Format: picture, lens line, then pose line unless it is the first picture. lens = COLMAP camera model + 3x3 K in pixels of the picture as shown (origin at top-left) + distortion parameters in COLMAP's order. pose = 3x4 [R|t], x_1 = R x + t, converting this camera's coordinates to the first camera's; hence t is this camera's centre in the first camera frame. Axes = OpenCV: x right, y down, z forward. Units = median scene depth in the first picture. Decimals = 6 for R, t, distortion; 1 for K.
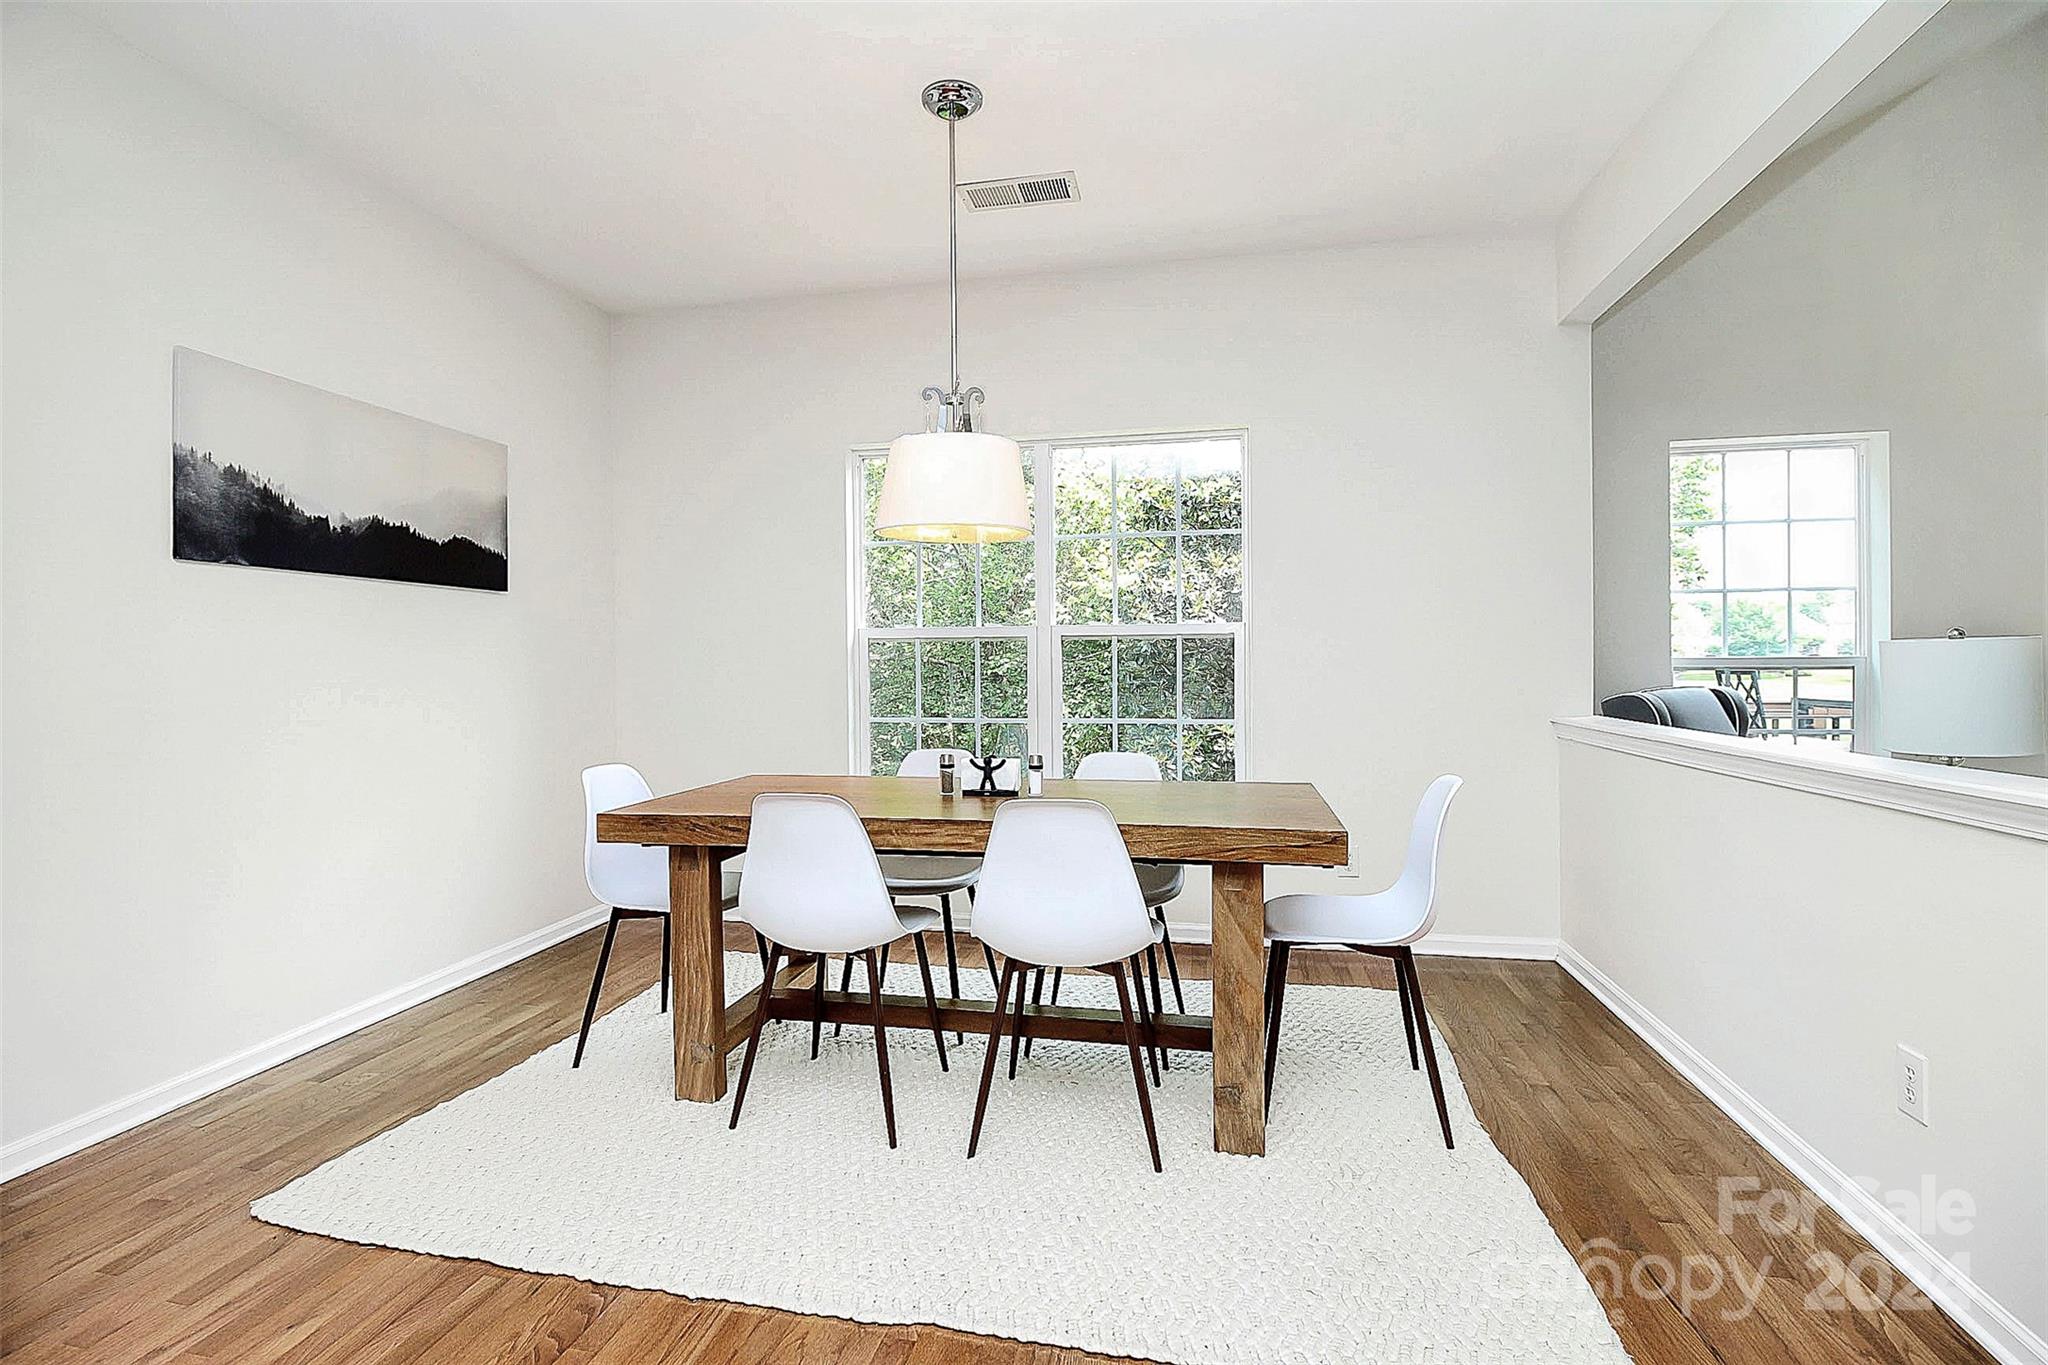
lens RADIAL K [[956.2, 0, 1013.9], [0, 956.2, 686.9], [0, 0, 1]] dist [-0.005019, -0.005254]
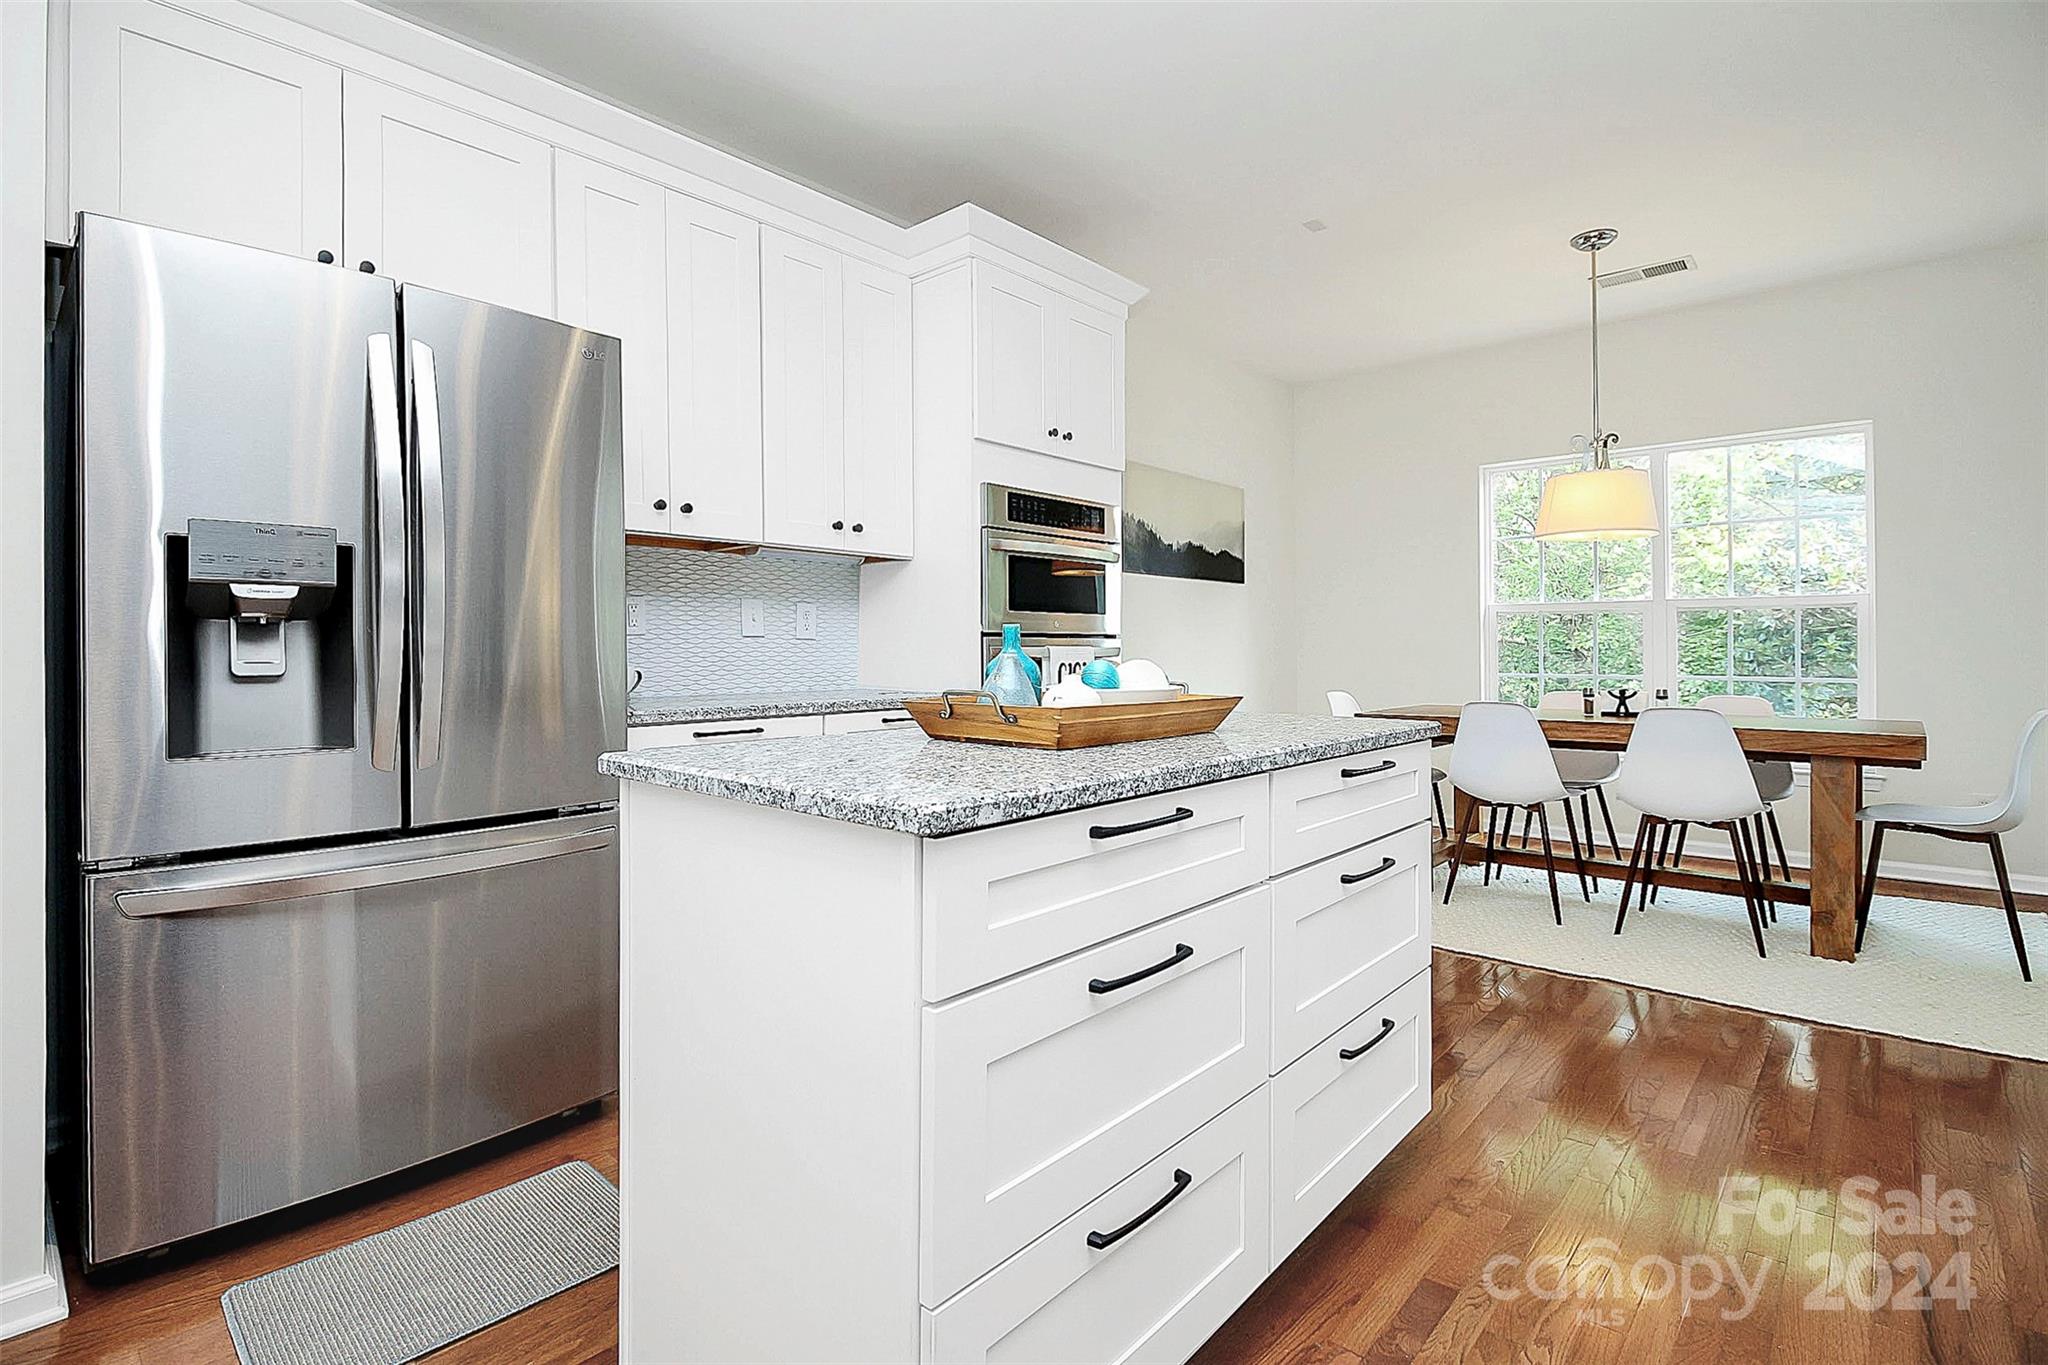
lens RADIAL K [[956.2, 0, 1031.2], [0, 956.2, 644.5], [0, 0, 1]] dist [-0.005019, -0.005254]
pose [[0.863967, 0.005252, -0.503520, -0.074088], [-0.018405, 0.999607, -0.021153, 0.052216], [0.503211, 0.027543, 0.863724, -0.702289]]
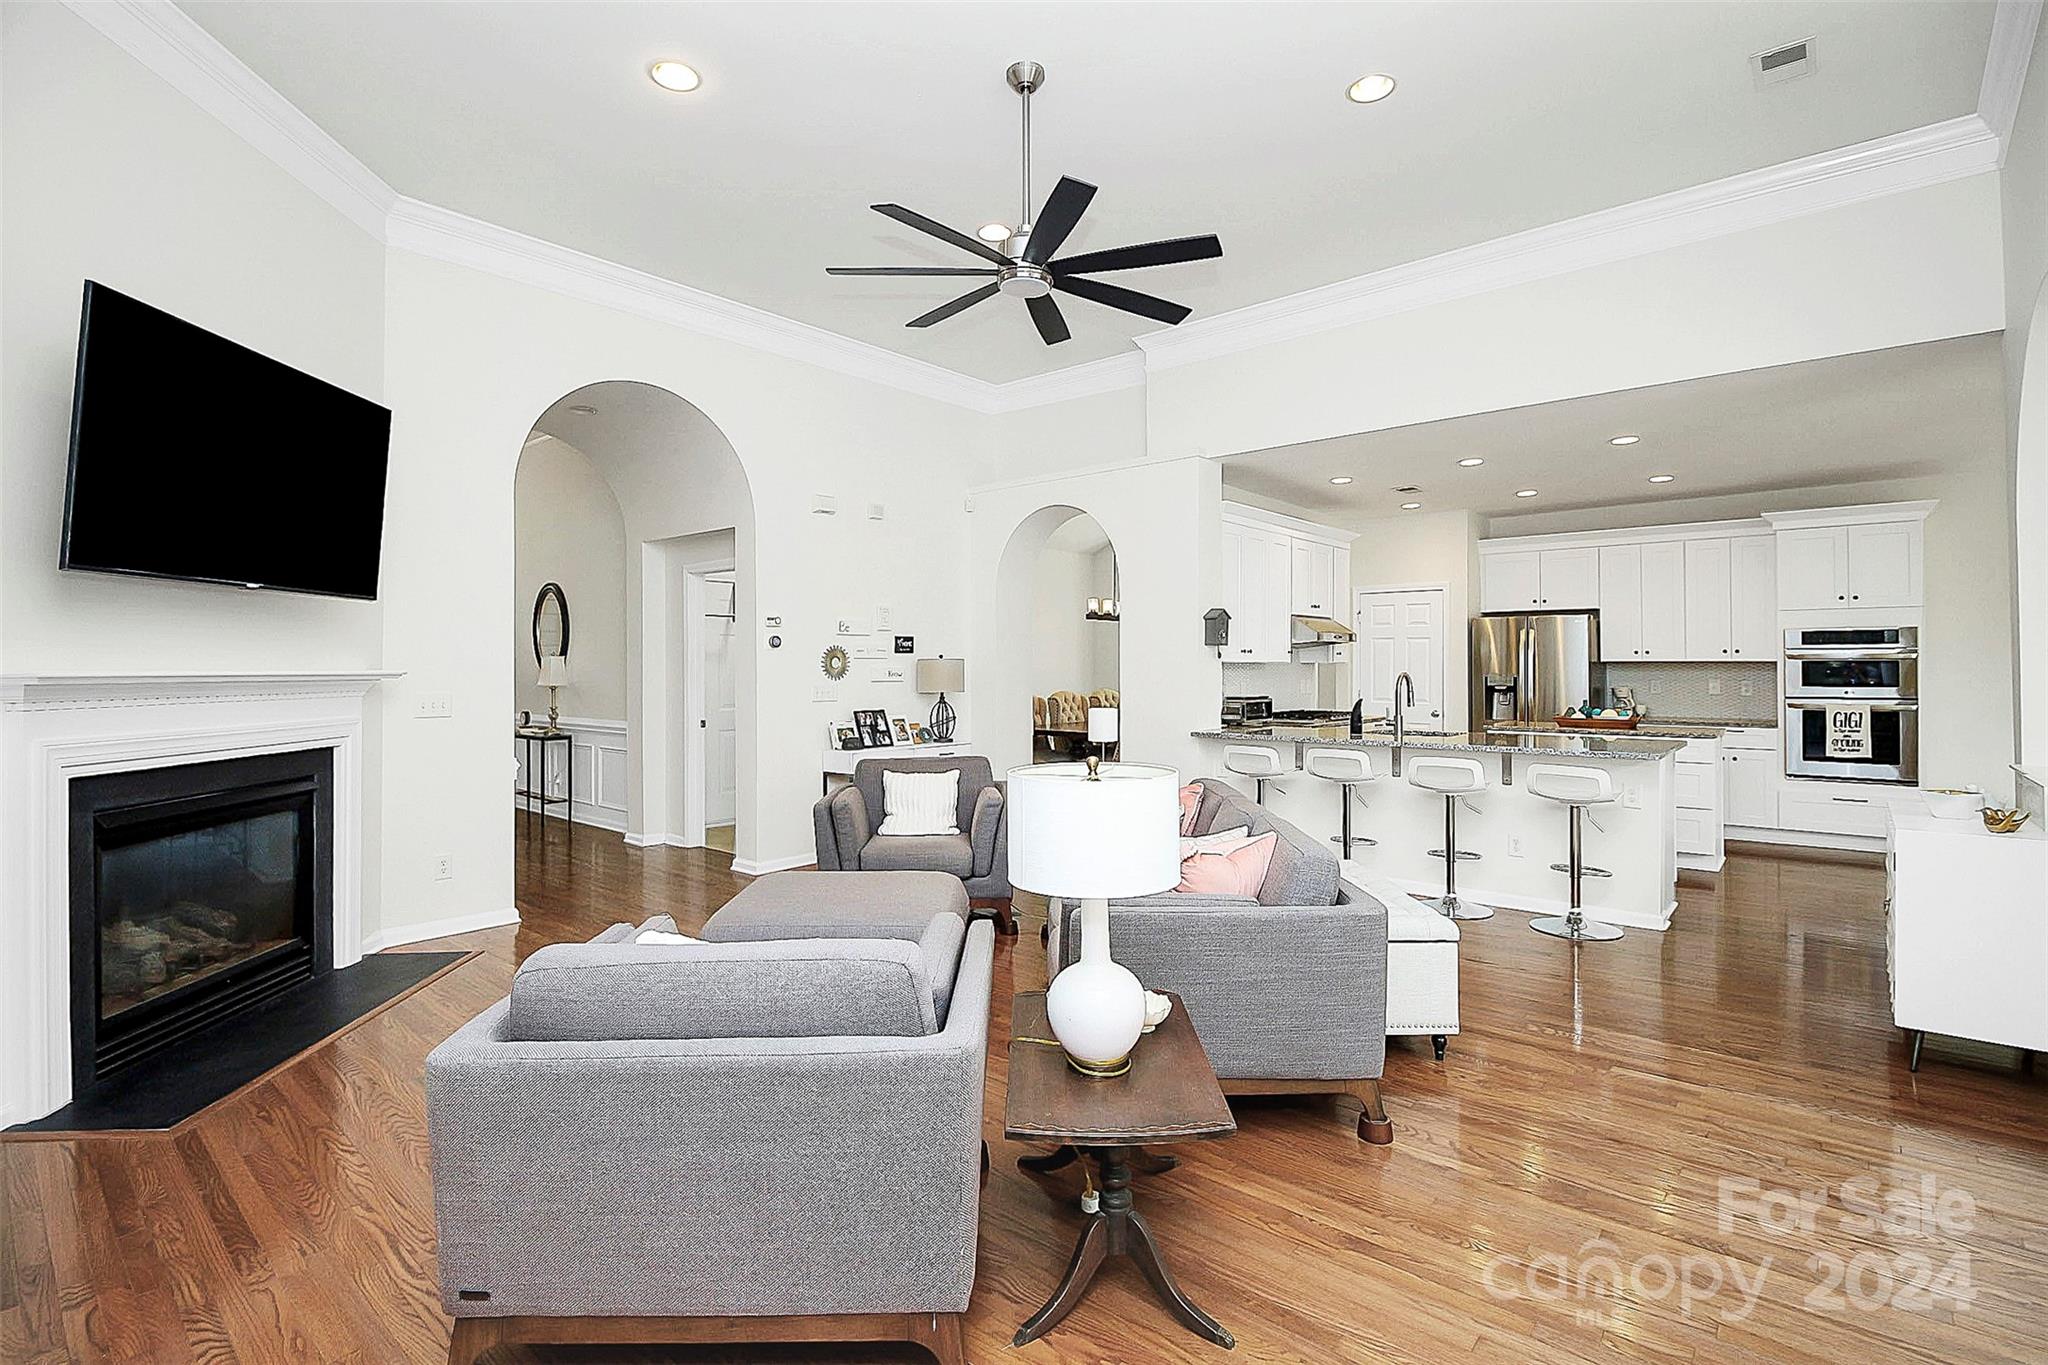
lens RADIAL K [[956.2, 0, 1026.2], [0, 956.2, 651.5], [0, 0, 1]] dist [-0.005019, -0.005254]
pose [[-0.482746, -0.006399, -0.875737, 2.663593], [-0.015566, 0.999878, 0.001275, -0.084104], [0.875622, 0.014248, -0.482787, -0.273619]]
